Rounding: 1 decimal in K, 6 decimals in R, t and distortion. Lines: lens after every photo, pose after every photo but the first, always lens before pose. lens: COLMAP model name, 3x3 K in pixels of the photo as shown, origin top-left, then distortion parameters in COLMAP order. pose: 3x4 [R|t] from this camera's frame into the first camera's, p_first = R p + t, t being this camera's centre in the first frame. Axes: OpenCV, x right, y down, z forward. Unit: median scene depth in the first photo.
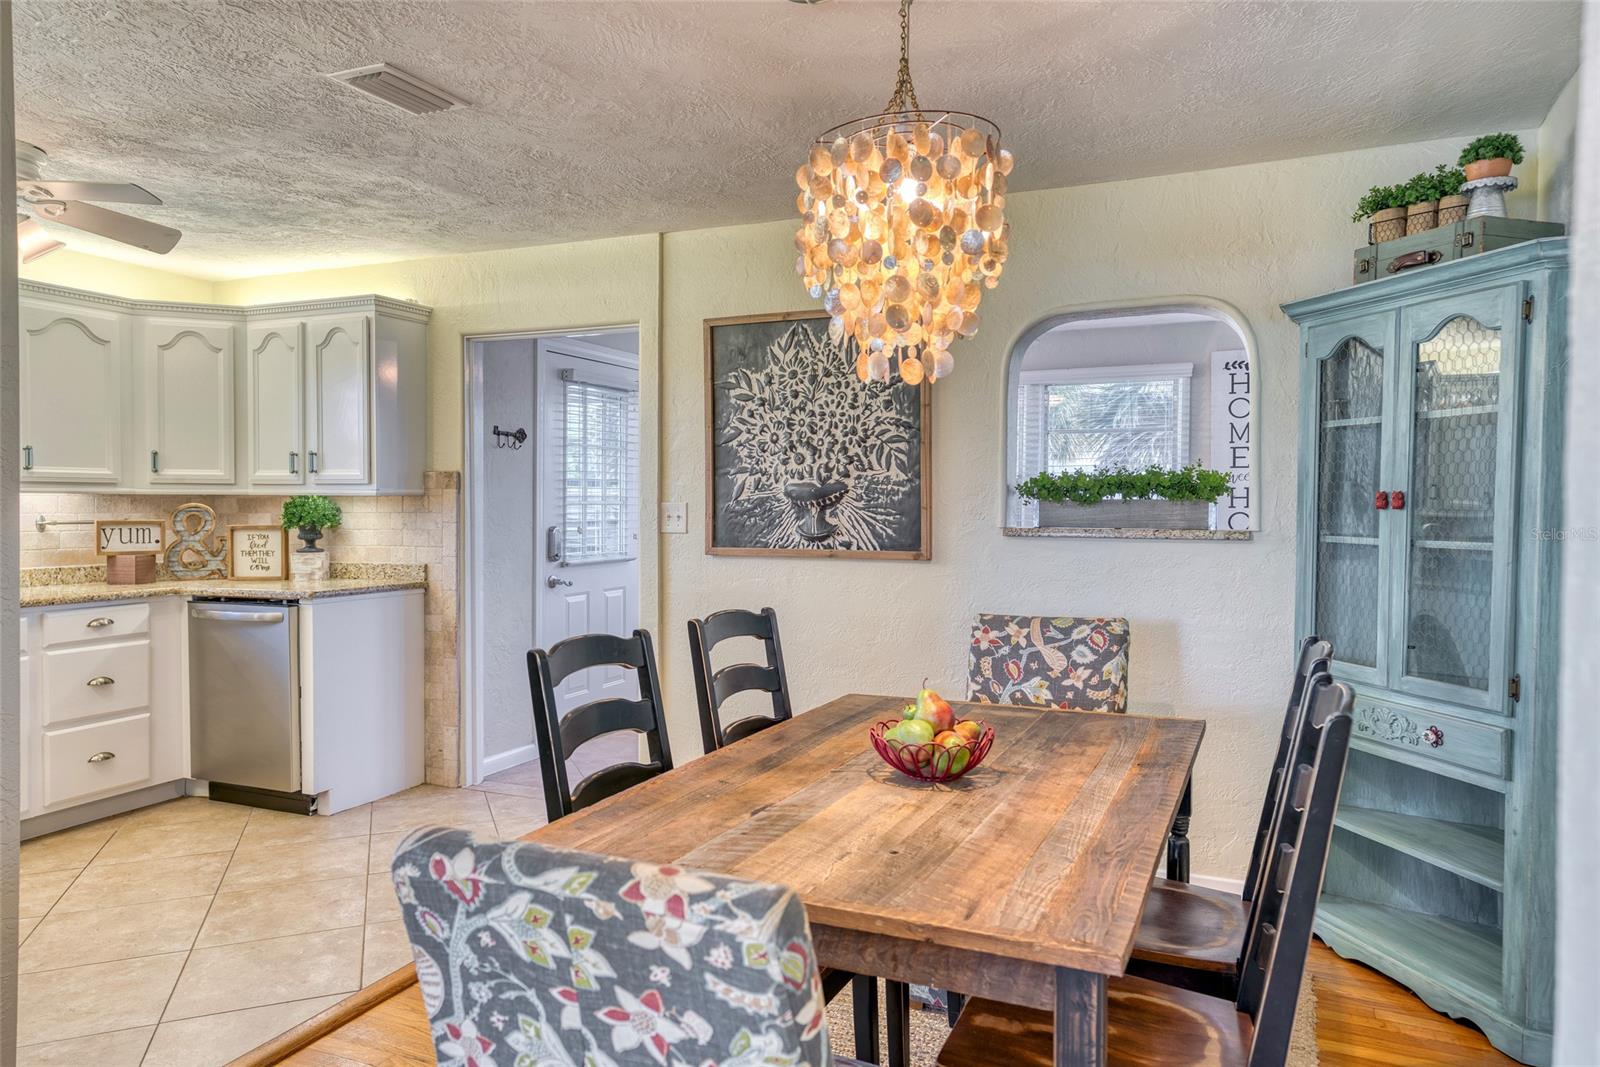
lens RADIAL K [[1064.5, 0, 803.1], [0, 1064.5, 522.3], [0, 0, 1]] dist [0.006386, 0.035454]
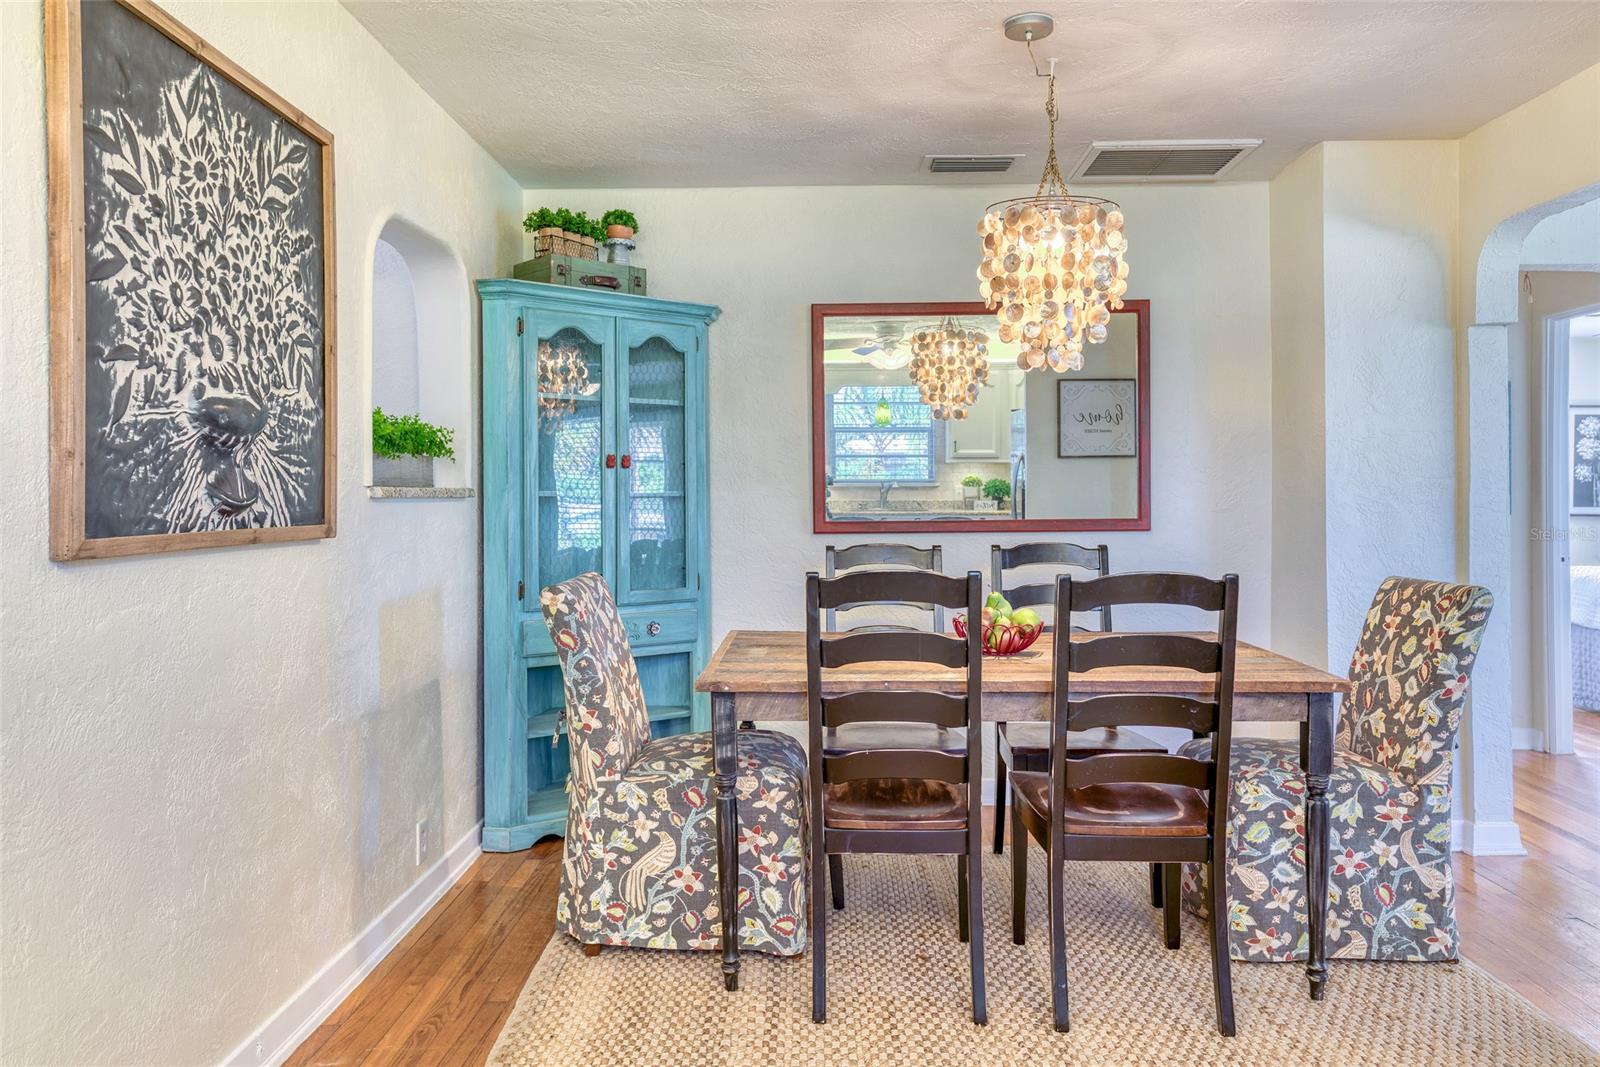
lens RADIAL K [[1159.4, 0, 804.2], [0, 1159.4, 502.2], [0, 0, 1]] dist [0.037291, -0.000898]
pose [[-0.398087, -0.004584, 0.917336, -0.608159], [0.021751, 0.999659, 0.014434, 0.009803], [-0.917090, 0.025699, -0.397852, 0.964866]]
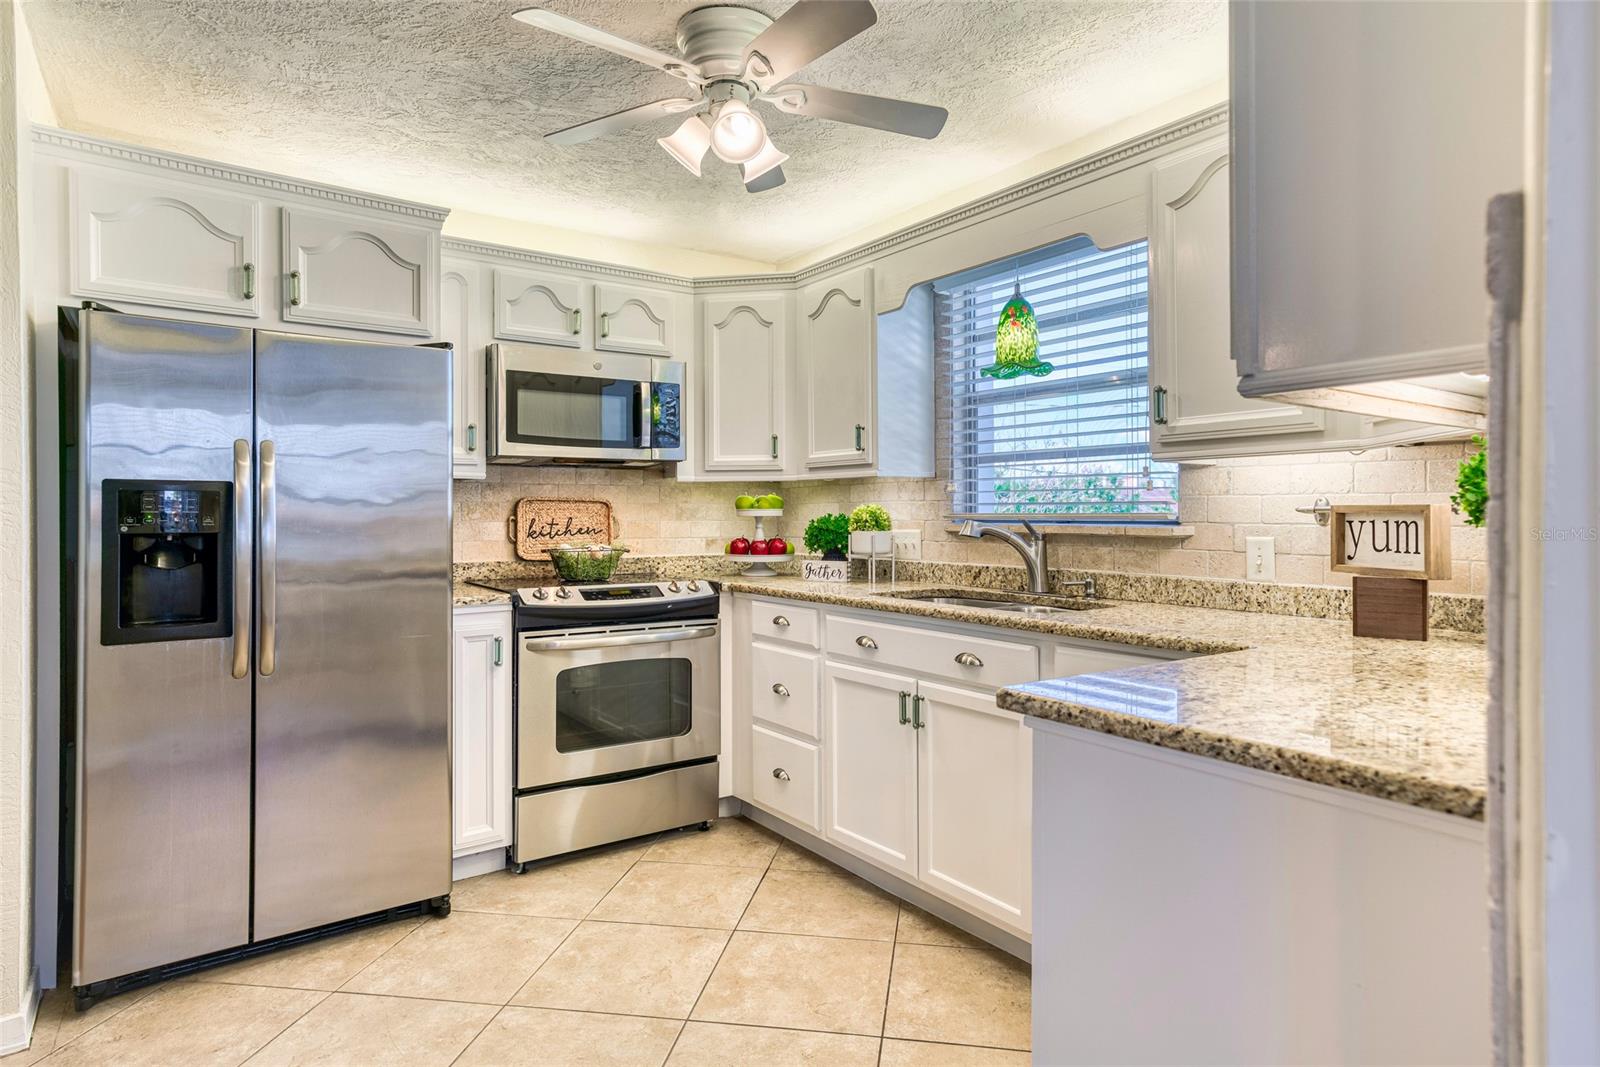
lens RADIAL K [[887.7, 0, 812.0], [0, 887.7, 509.1], [0, 0, 1]] dist [0.001129, 0.020453]
pose [[-0.505940, -0.005559, -0.862551, -0.170892], [-0.014530, 0.999892, 0.002079, 0.003452], [0.862446, 0.013585, -0.505966, 1.146219]]
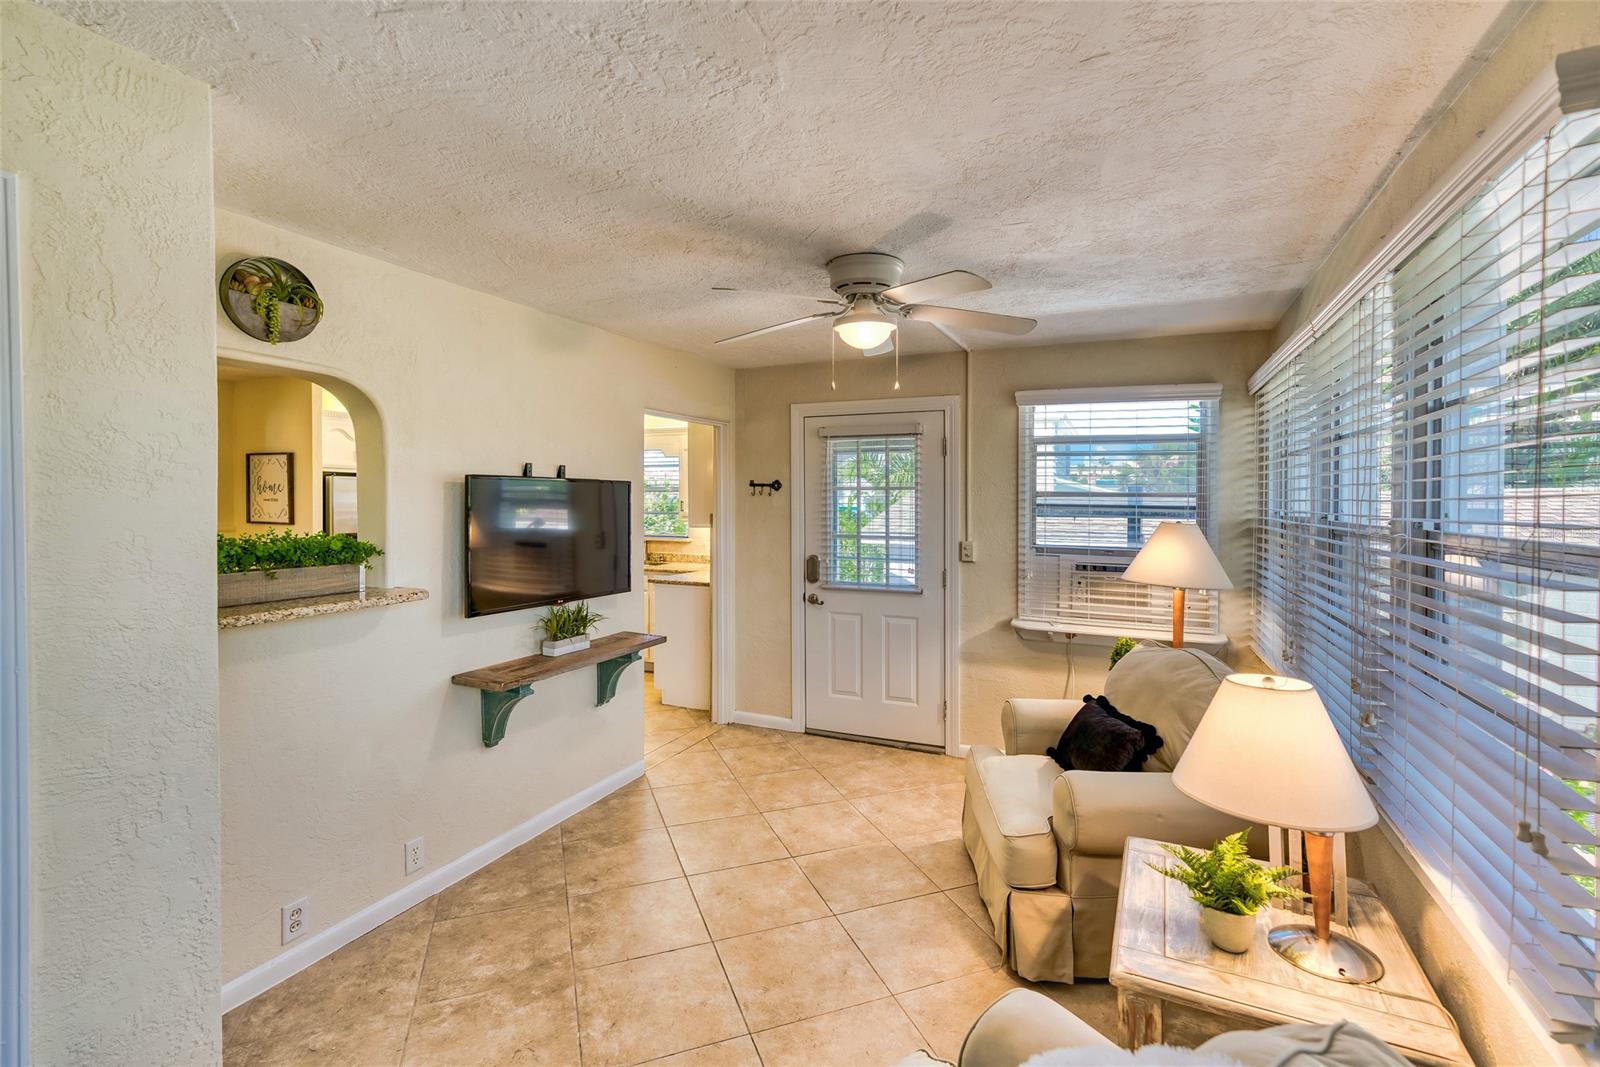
lens RADIAL K [[727.7, 0, 805.2], [0, 727.7, 521.6], [0, 0, 1]] dist [-0.018750, 0.015254]
pose [[-0.014369, 0.033558, -0.999333, 0.821614], [-0.018568, 0.999255, 0.033823, -0.086454], [0.999724, 0.019042, -0.013735, 1.343697]]
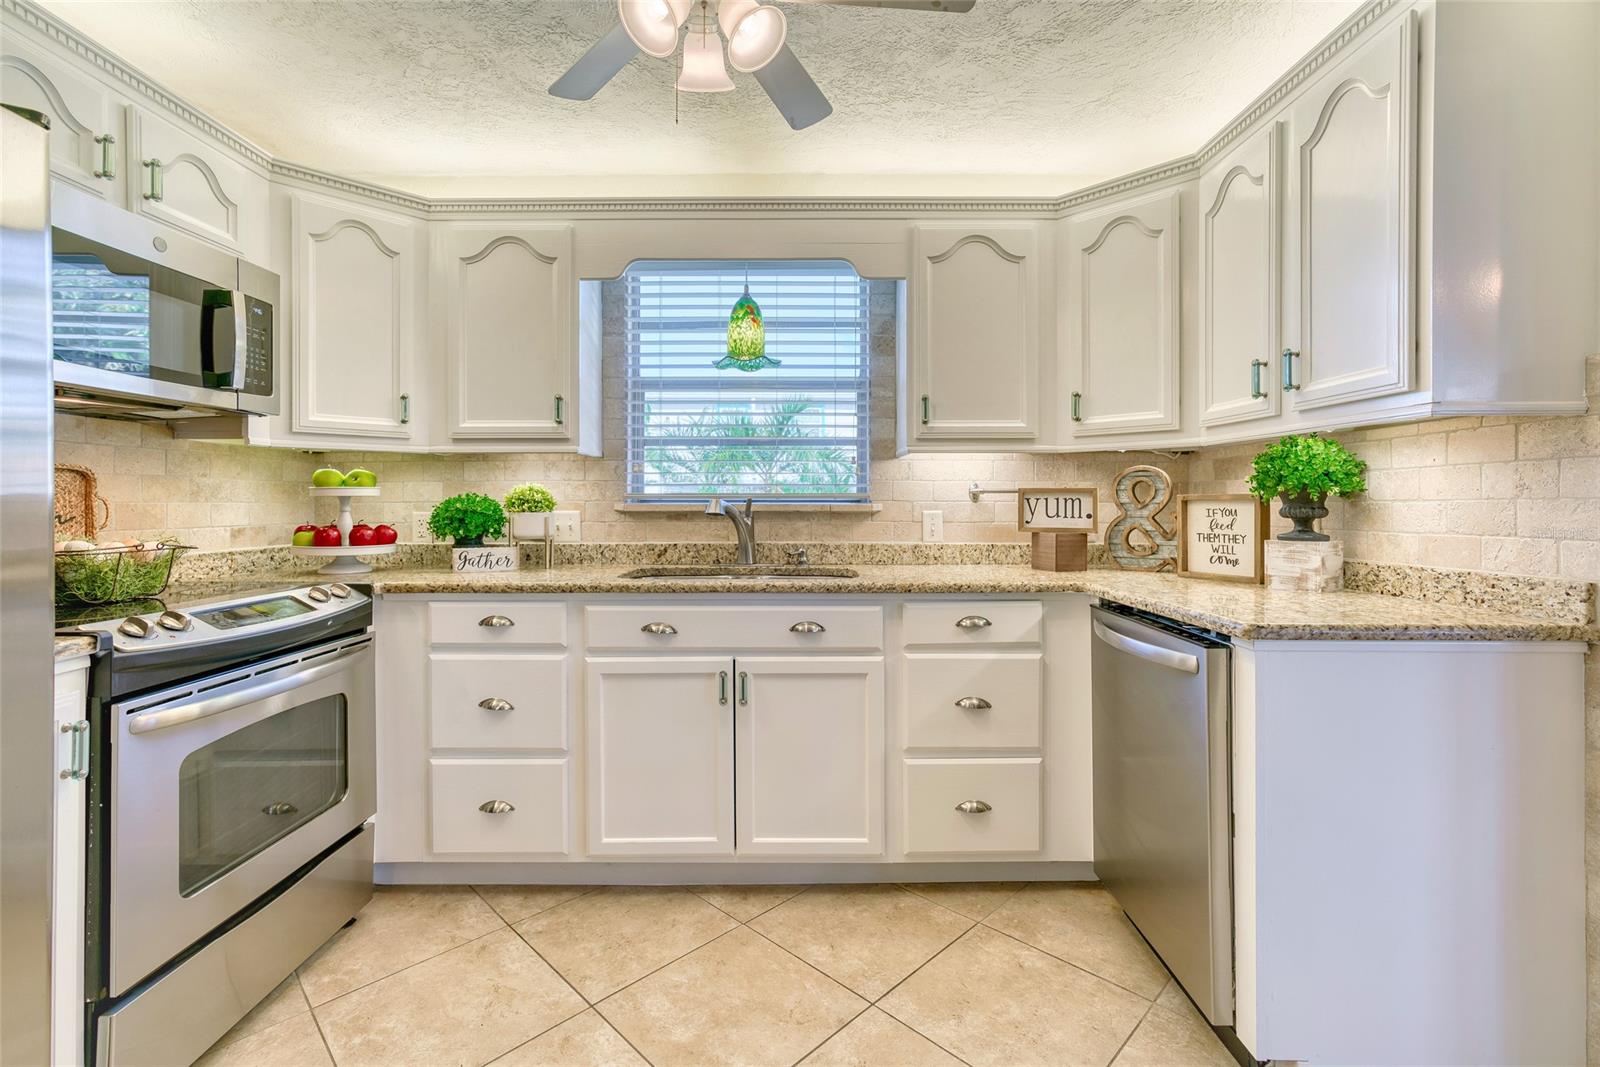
lens RADIAL K [[719.4, 0, 799.5], [0, 719.4, 502.9], [0, 0, 1]] dist [-0.015873, 0.013195]
pose [[0.400670, -0.000587, -0.916222, -0.265609], [-0.014882, 0.999864, -0.007148, 0.018064], [0.916102, 0.016499, 0.400606, 0.728273]]
